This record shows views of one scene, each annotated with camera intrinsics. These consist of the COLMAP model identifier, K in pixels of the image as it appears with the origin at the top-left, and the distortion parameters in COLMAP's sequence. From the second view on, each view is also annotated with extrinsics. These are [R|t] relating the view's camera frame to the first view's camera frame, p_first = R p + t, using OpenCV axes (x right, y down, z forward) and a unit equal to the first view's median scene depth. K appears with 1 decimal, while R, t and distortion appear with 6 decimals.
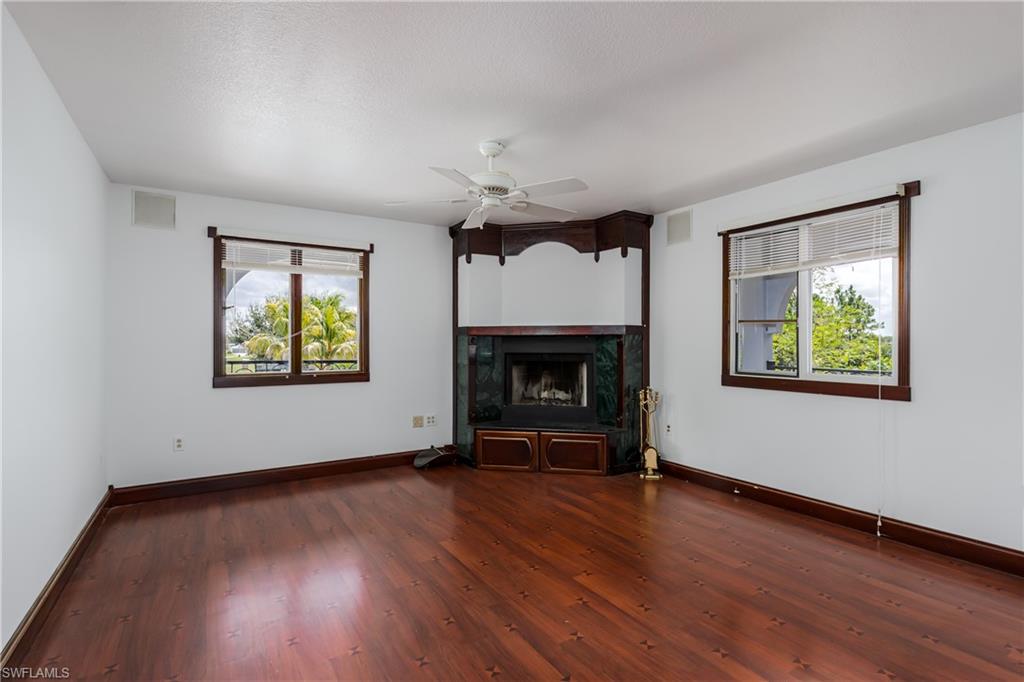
lens RADIAL K [[506.8, 0, 513.9], [0, 506.8, 338.4], [0, 0, 1]] dist [0.002711, -0.000165]
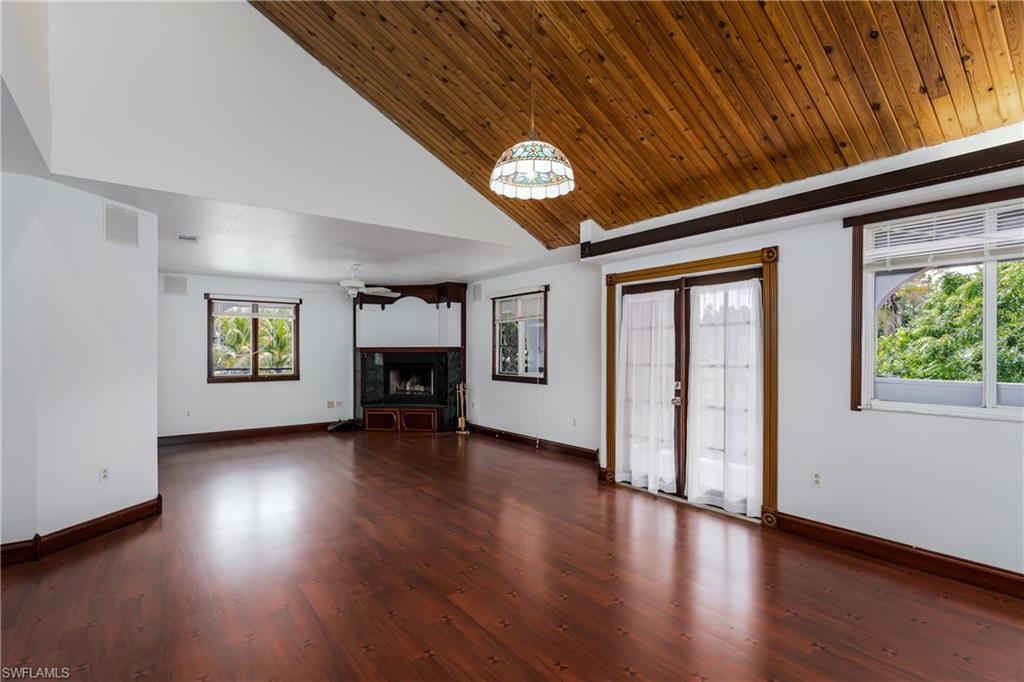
lens RADIAL K [[506.8, 0, 509.1], [0, 506.8, 349.1], [0, 0, 1]] dist [0.002711, -0.000165]
pose [[0.997288, -0.001942, 0.073566, 0.287762], [0.001560, 0.999985, 0.005245, -0.026353], [-0.073575, -0.005116, 0.997277, -0.738955]]
